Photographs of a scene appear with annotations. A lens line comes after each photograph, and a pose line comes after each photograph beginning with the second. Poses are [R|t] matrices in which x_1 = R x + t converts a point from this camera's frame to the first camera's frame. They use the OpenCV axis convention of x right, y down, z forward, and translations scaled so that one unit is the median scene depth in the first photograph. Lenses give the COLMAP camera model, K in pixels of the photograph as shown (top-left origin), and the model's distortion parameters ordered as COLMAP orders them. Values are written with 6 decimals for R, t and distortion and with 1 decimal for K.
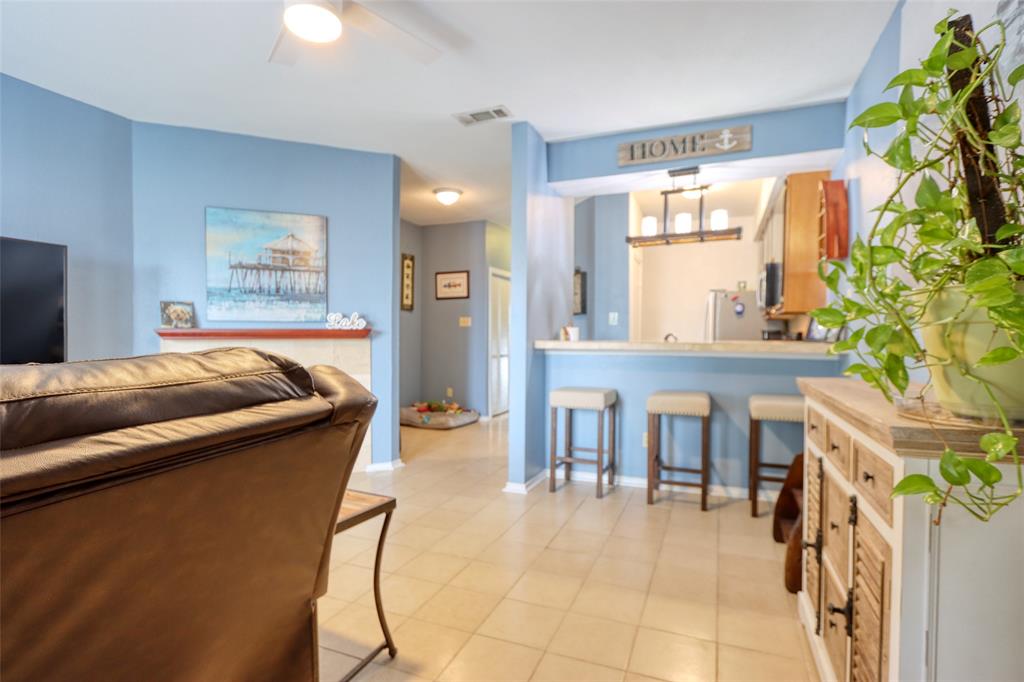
lens RADIAL K [[503.1, 0, 513.2], [0, 503.1, 341.1], [0, 0, 1]] dist [-0.005405, 0.000575]
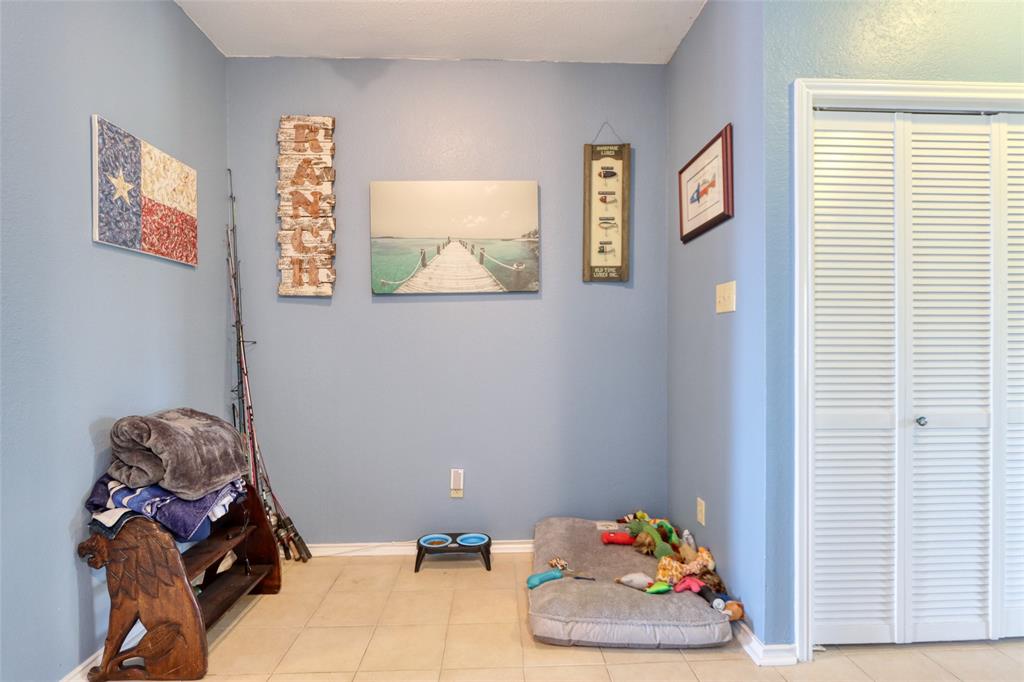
lens RADIAL K [[503.1, 0, 515.4], [0, 503.1, 349.2], [0, 0, 1]] dist [-0.005405, 0.000575]
pose [[0.418620, 0.011427, -0.908090, 0.148338], [-0.010476, 0.999915, 0.007752, -0.008829], [0.908101, 0.006268, 0.418704, 0.853331]]
